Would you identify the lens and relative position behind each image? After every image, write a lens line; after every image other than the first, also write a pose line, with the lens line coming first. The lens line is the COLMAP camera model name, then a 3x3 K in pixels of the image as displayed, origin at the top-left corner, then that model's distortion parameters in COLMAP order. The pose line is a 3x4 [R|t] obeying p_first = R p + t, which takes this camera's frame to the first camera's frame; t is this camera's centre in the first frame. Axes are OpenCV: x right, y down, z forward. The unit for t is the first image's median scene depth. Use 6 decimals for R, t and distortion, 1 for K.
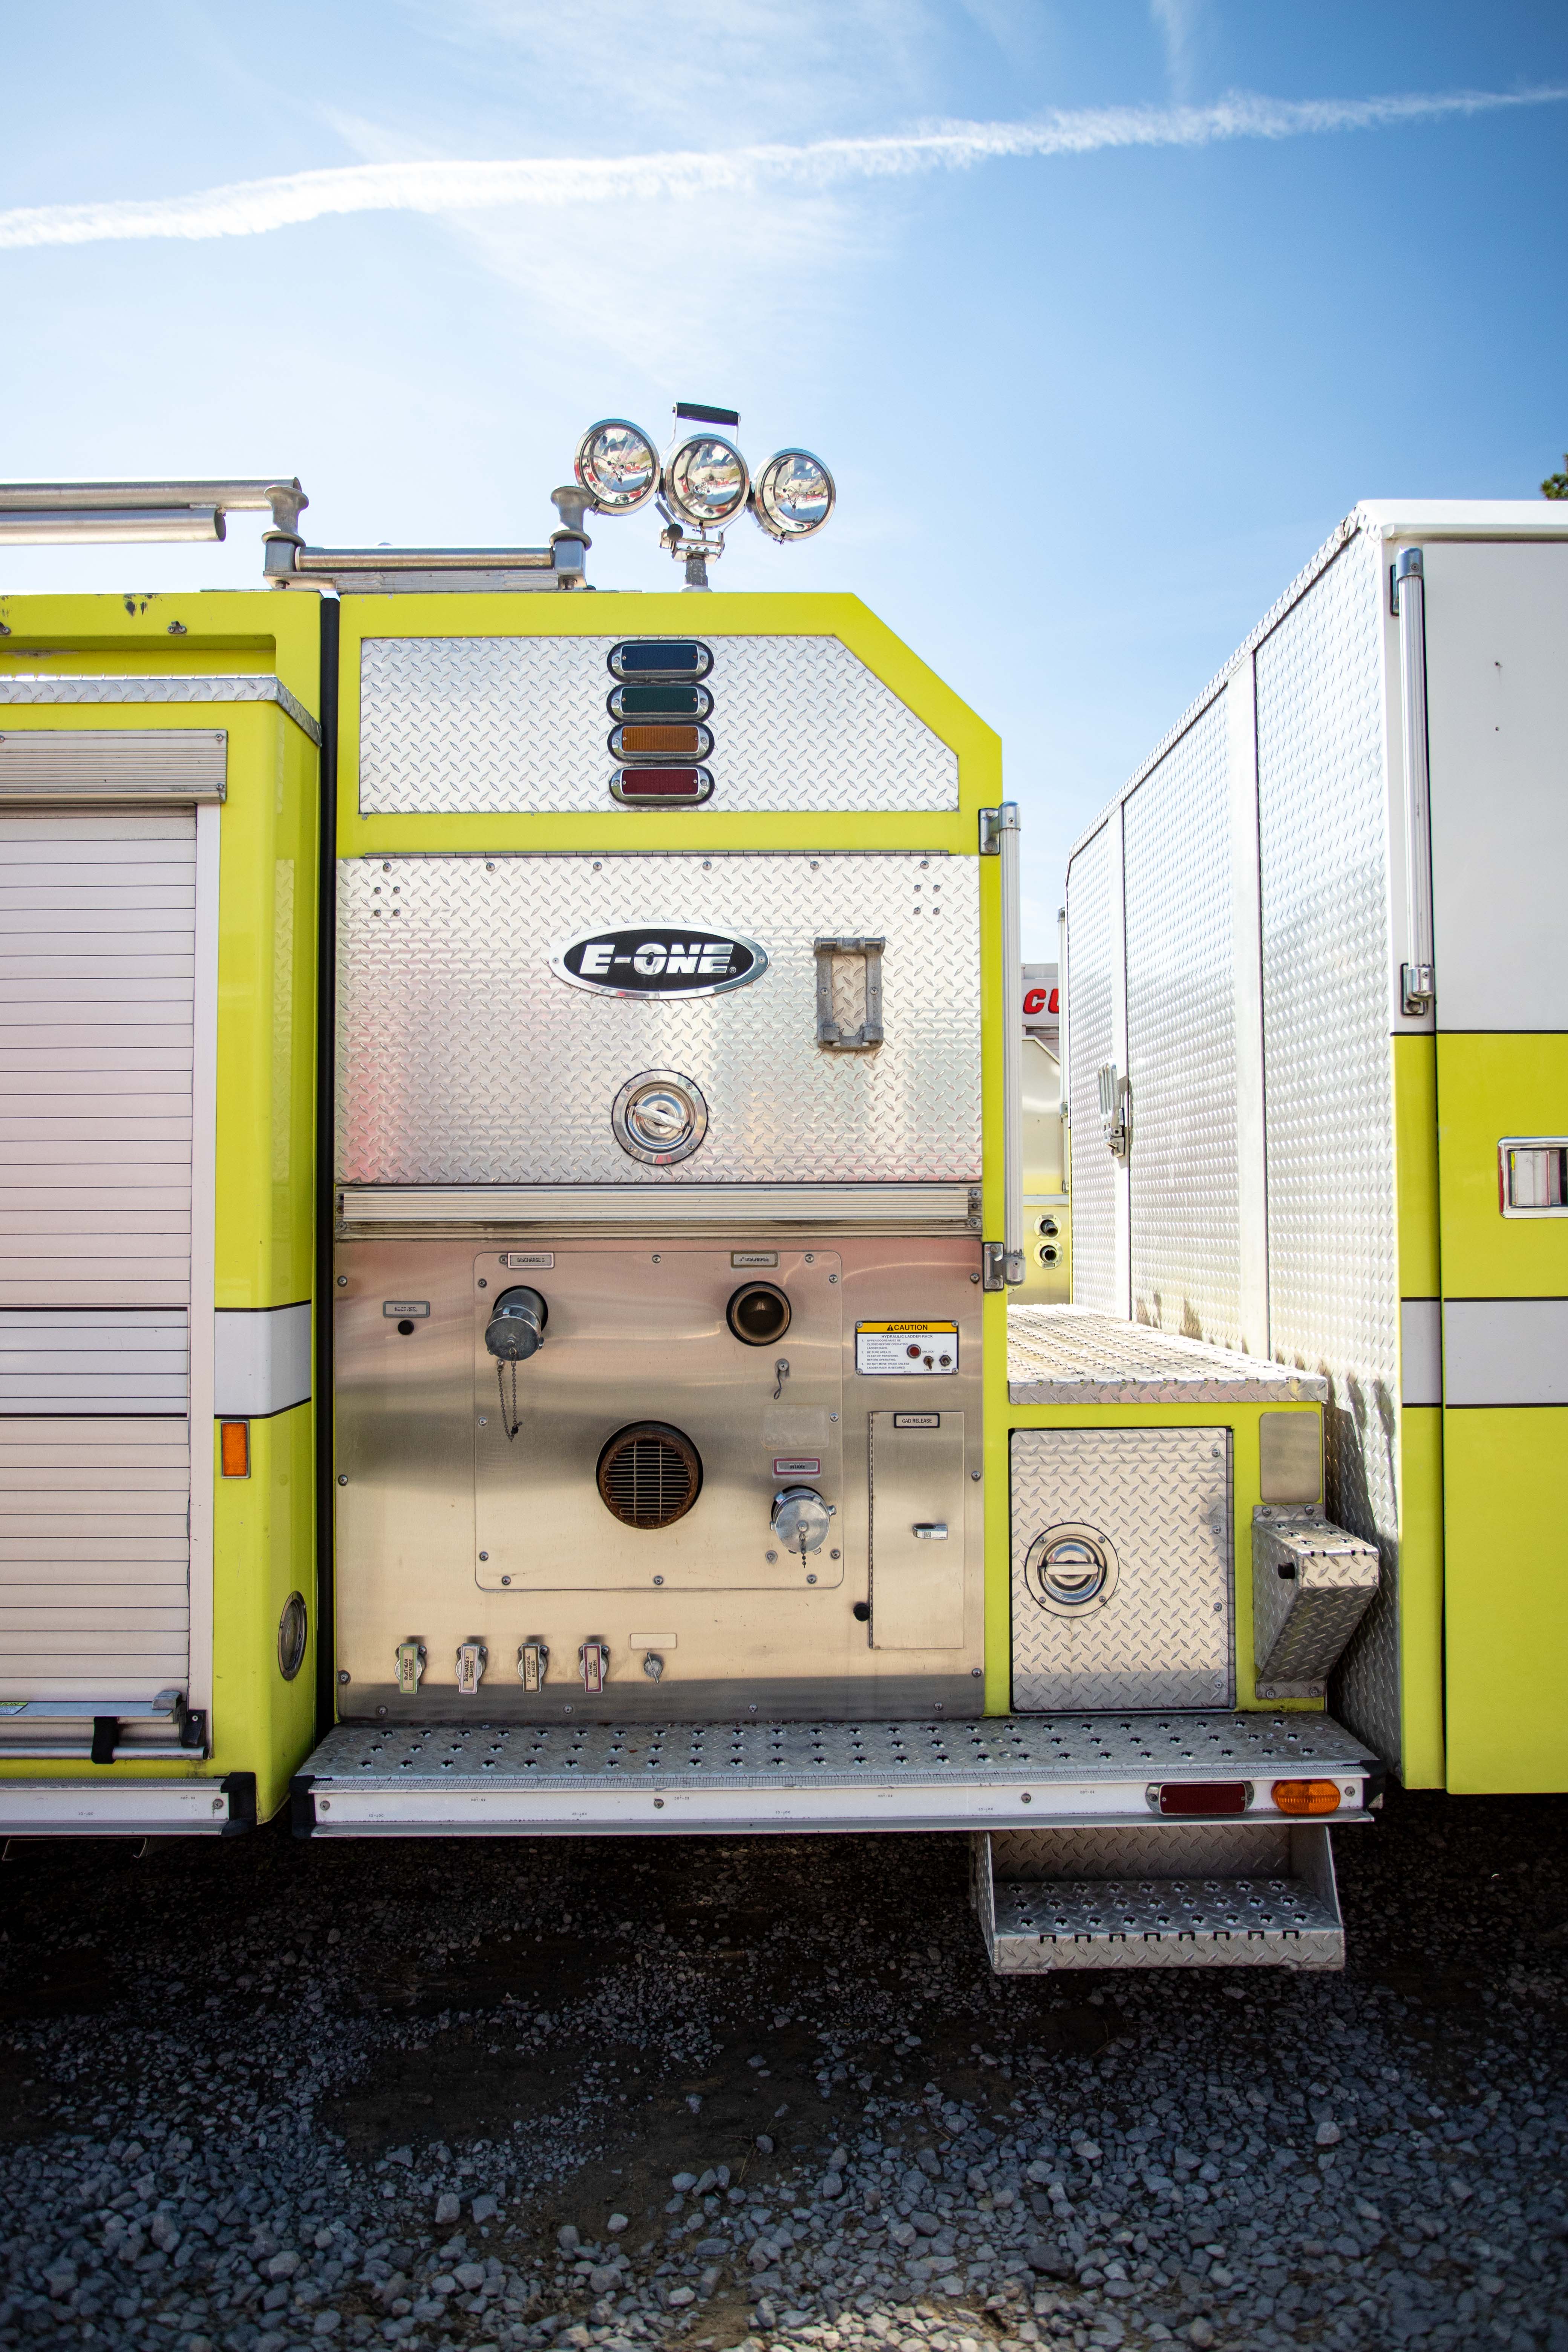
lens RADIAL K [[1424.8, 0, 778.1], [0, 1424.8, 1173.4], [0, 0, 1]] dist [-0.054786, 0.042618]
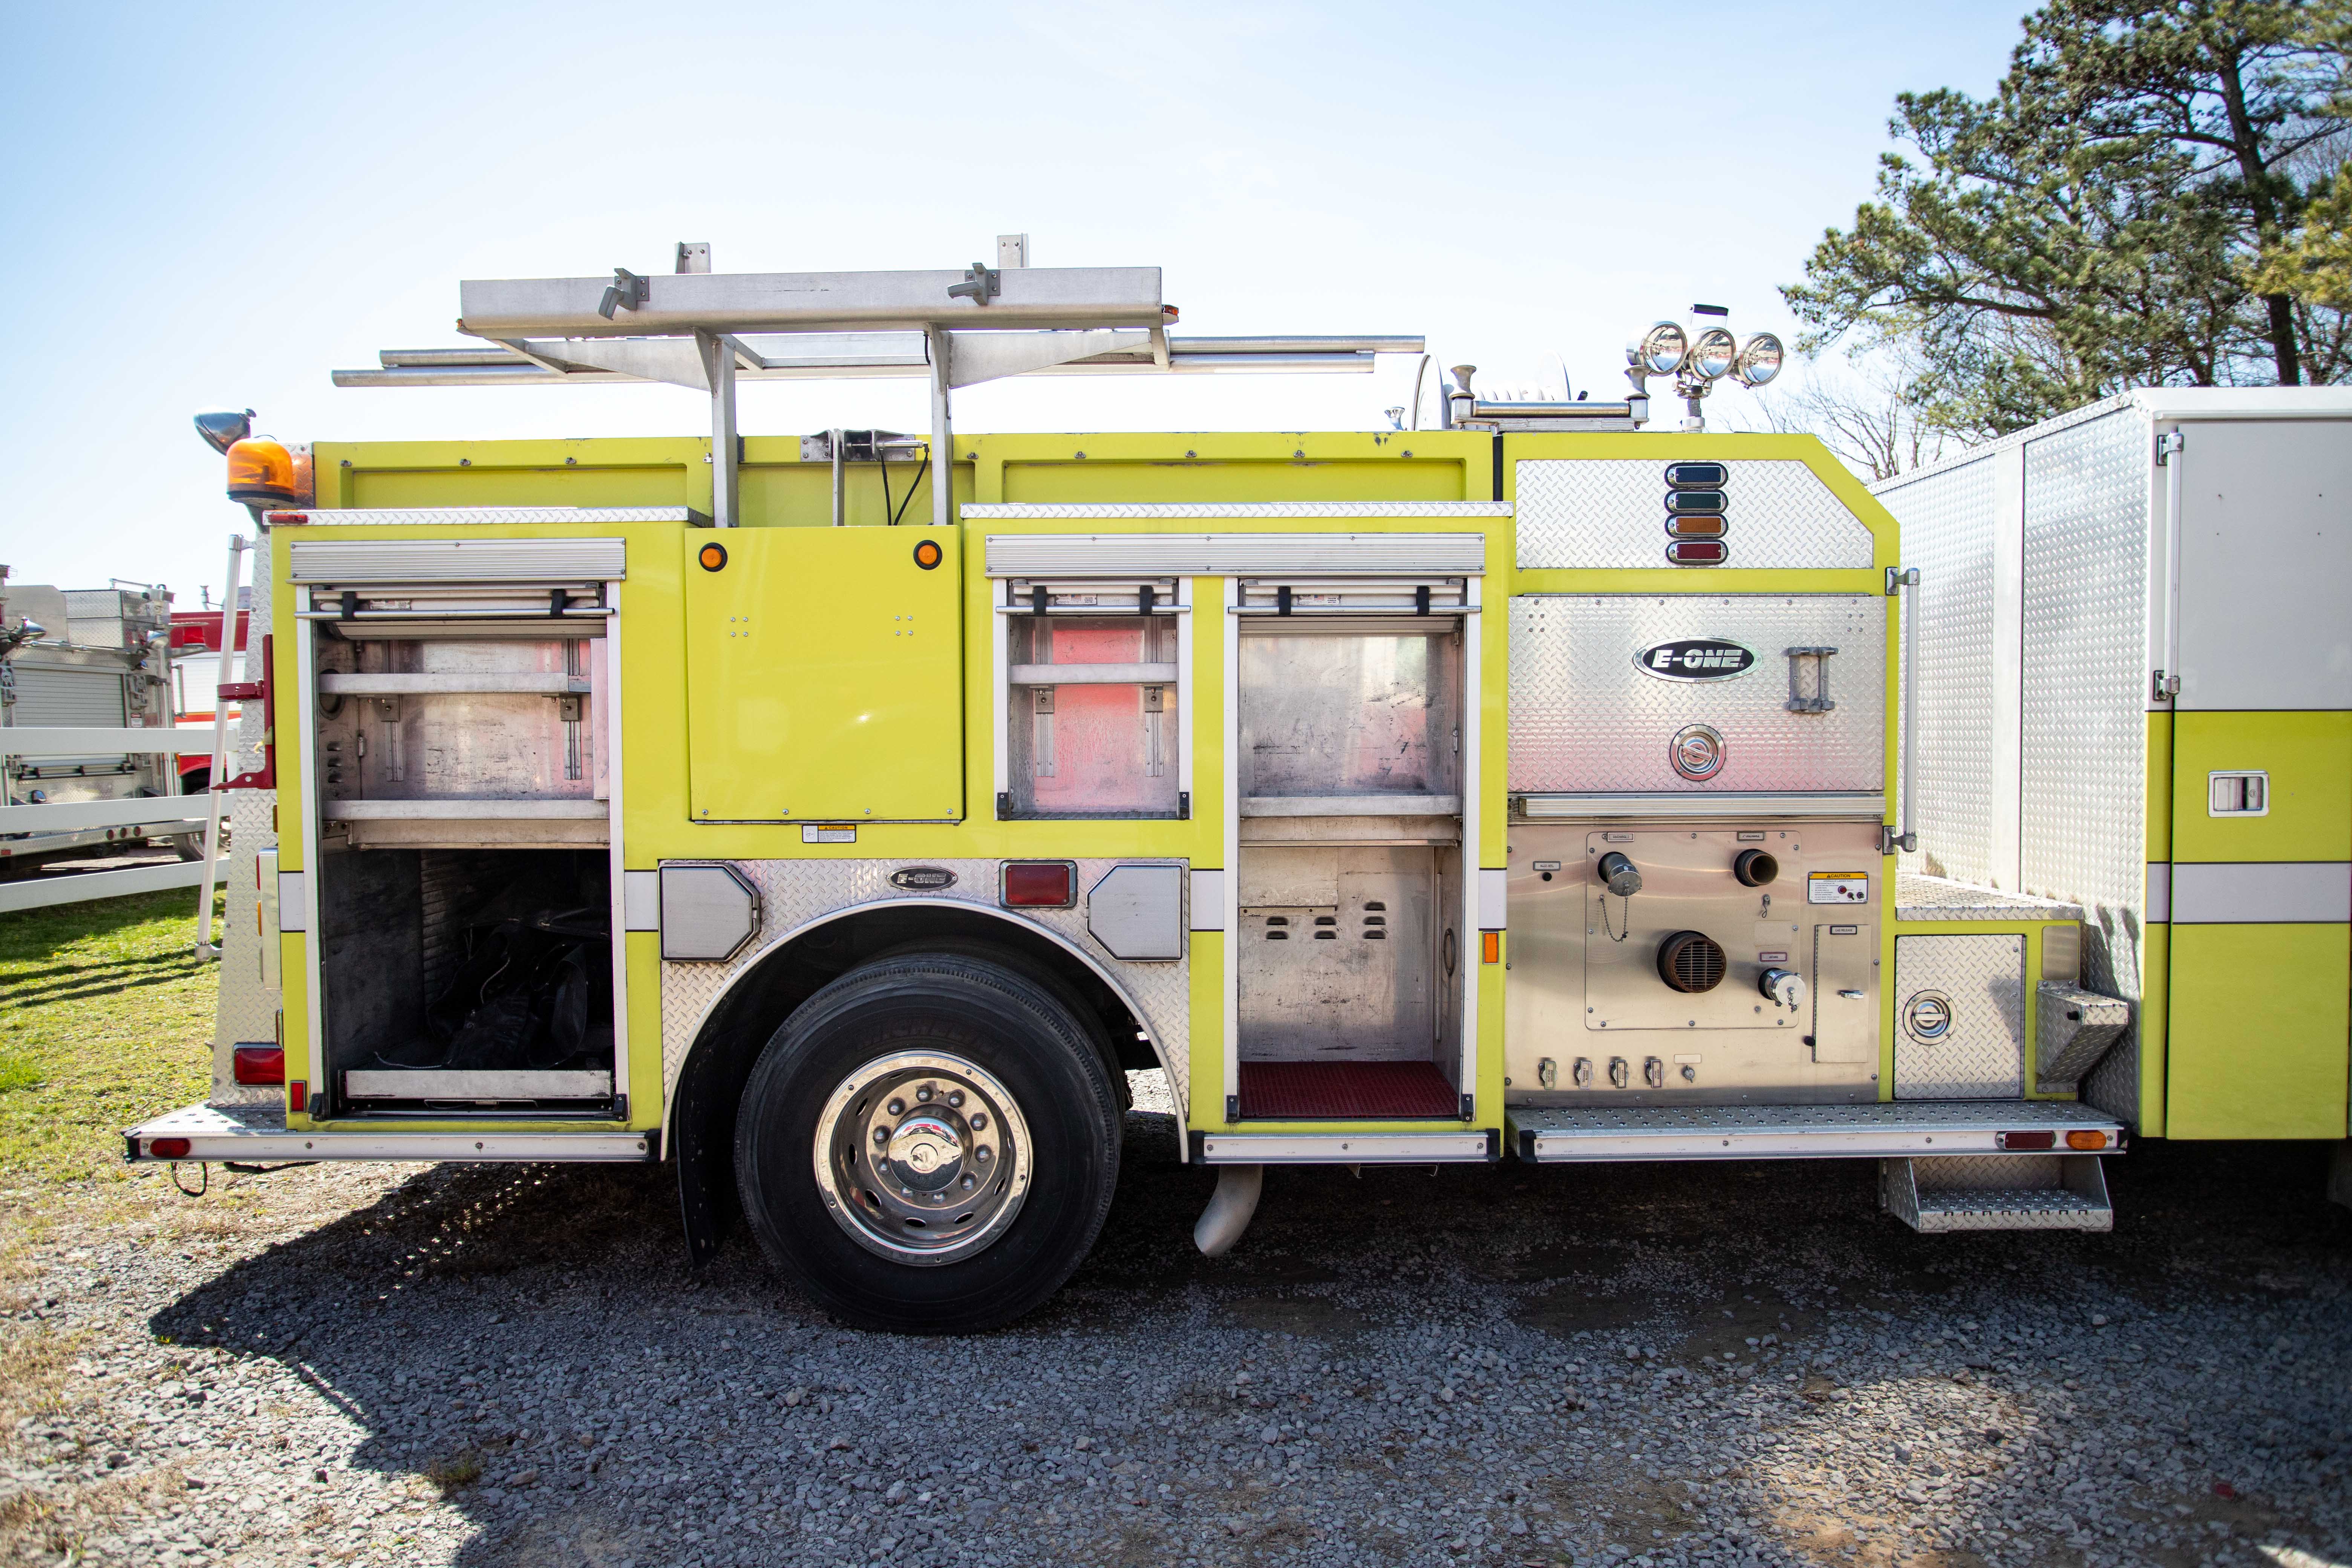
lens RADIAL K [[1424.8, 0, 1181.7], [0, 1424.8, 770.2], [0, 0, 1]] dist [-0.054786, 0.042618]
pose [[0.999899, 0.000807, -0.014212, -0.673083], [0.000015, 0.998331, 0.057758, -0.115778], [0.014235, -0.057752, 0.998229, -0.689283]]
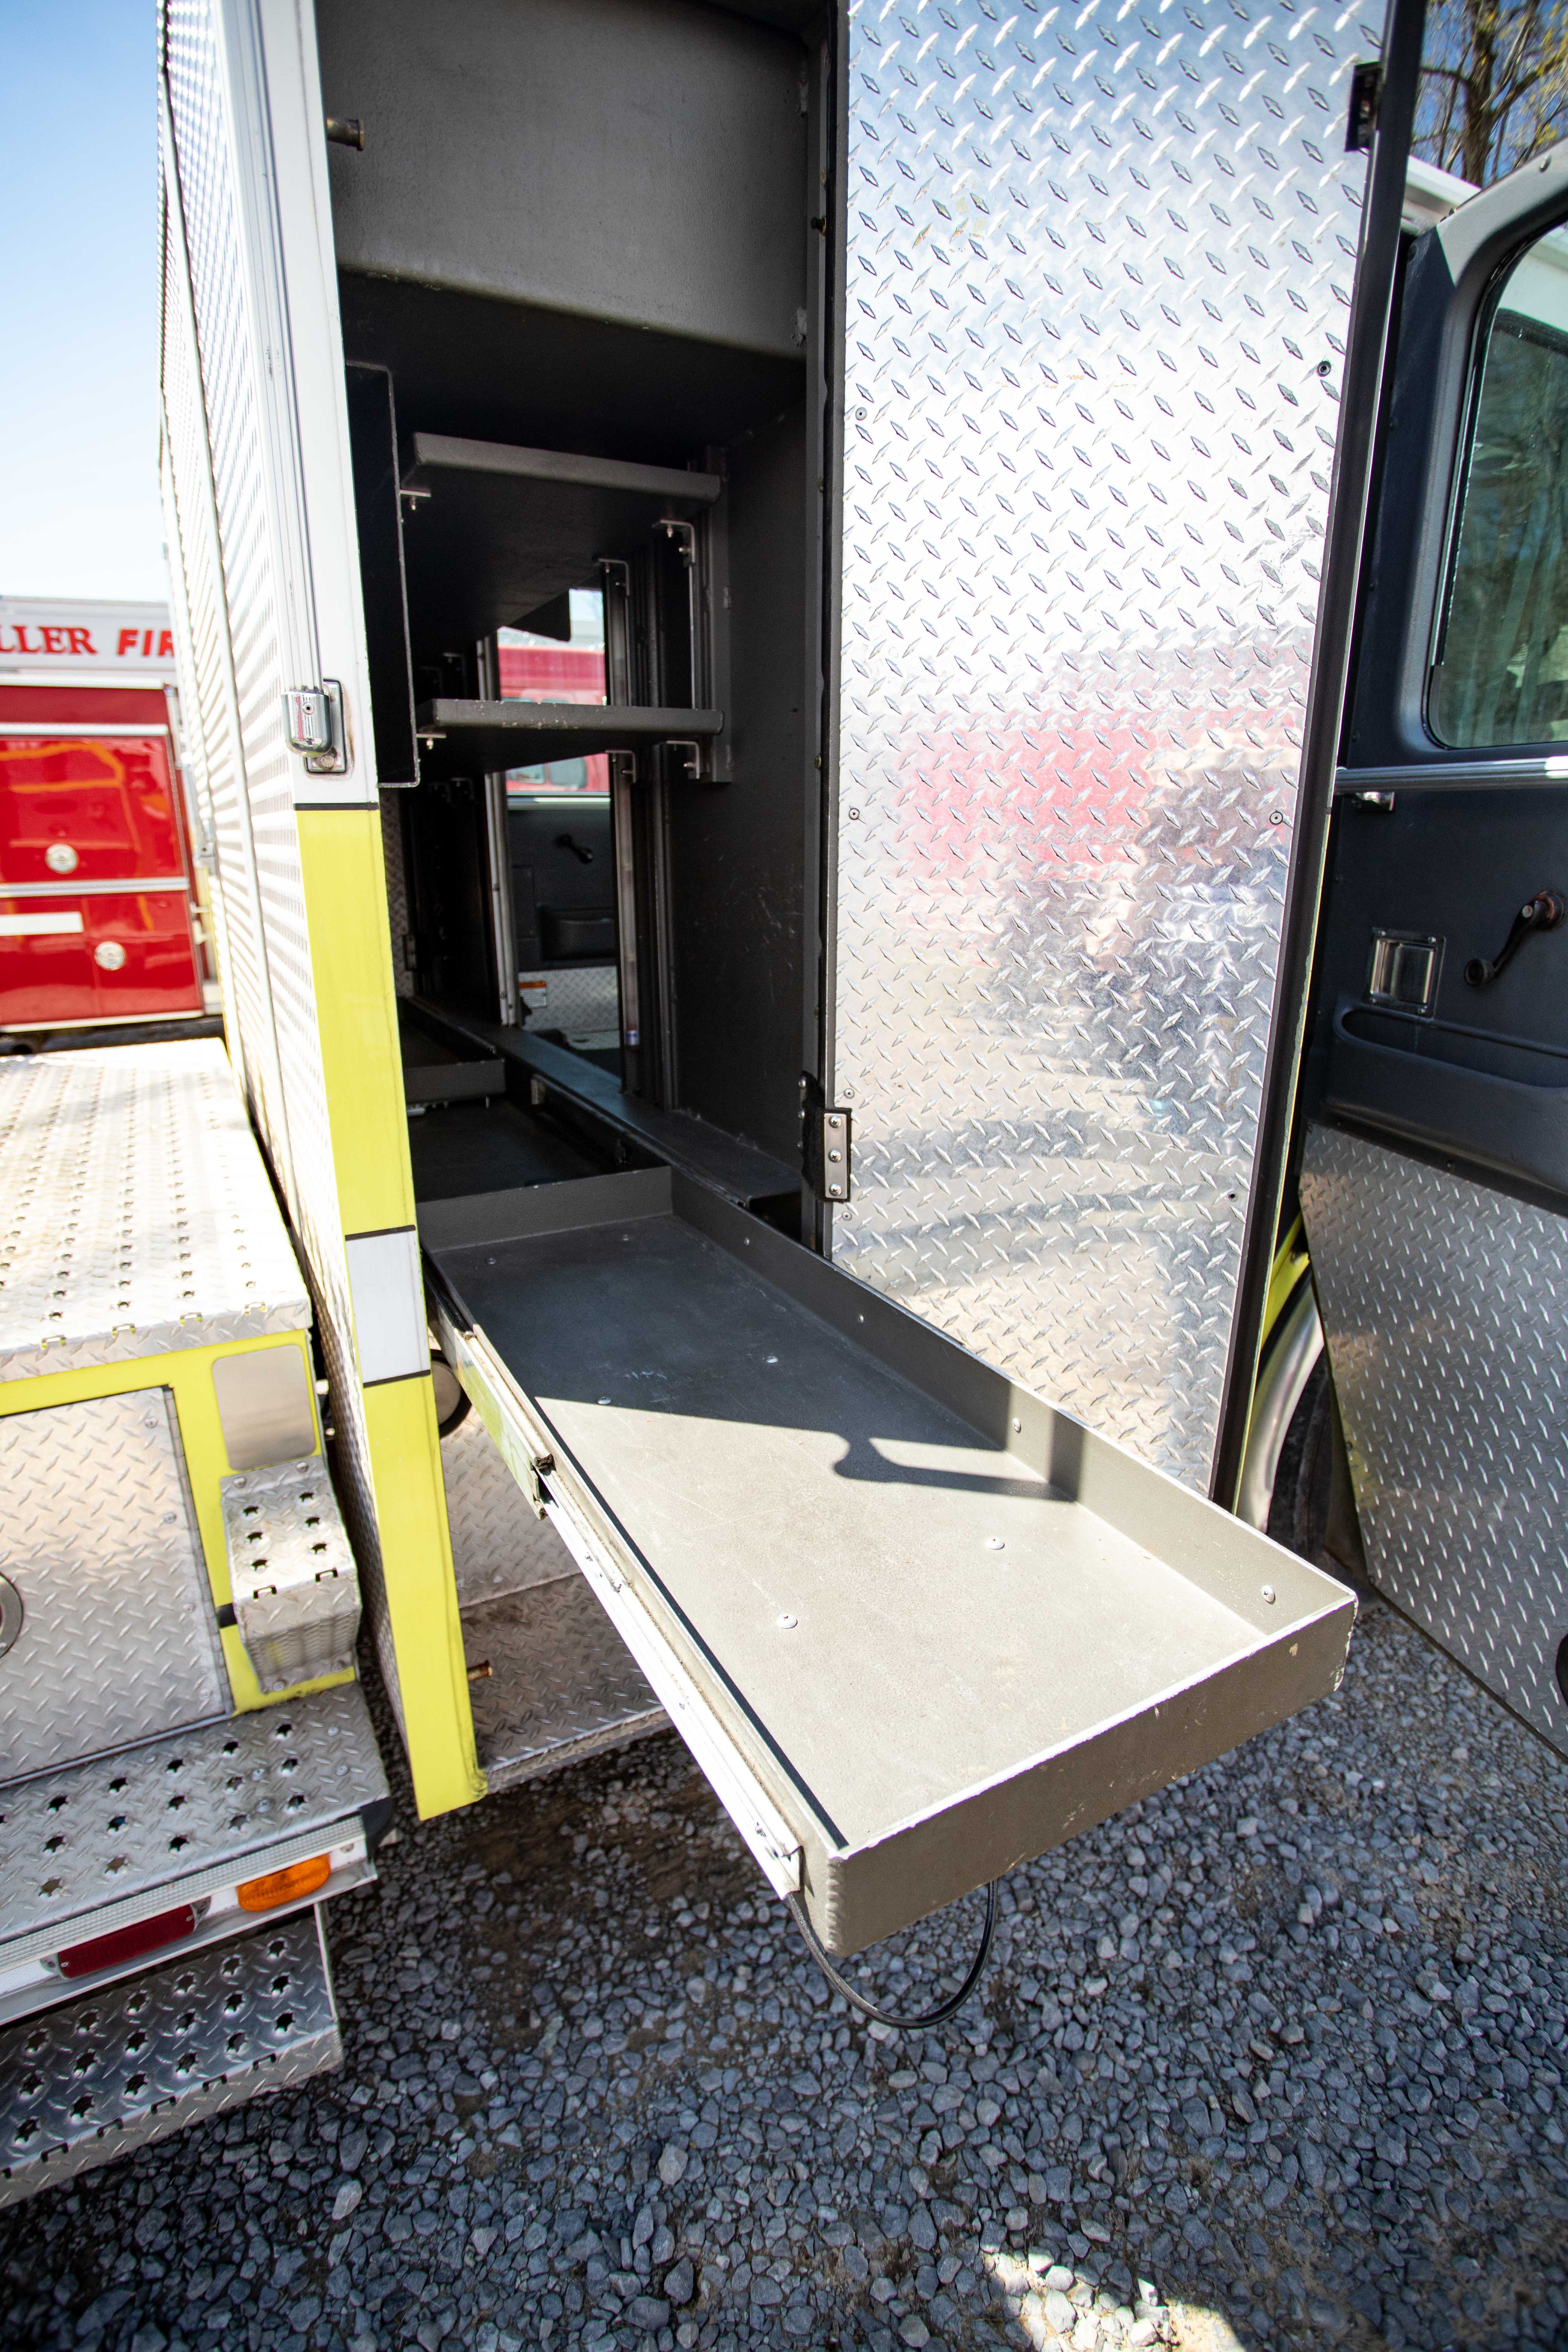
lens RADIAL K [[1134.7, 0, 784.1], [0, 1134.7, 1172.3], [0, 0, 1]] dist [-0.064568, 0.024782]
pose [[0.880793, -0.133648, 0.454249, 0.354147], [-0.019513, 0.948279, 0.316836, -0.097026], [-0.473099, -0.287931, 0.832630, 0.441012]]
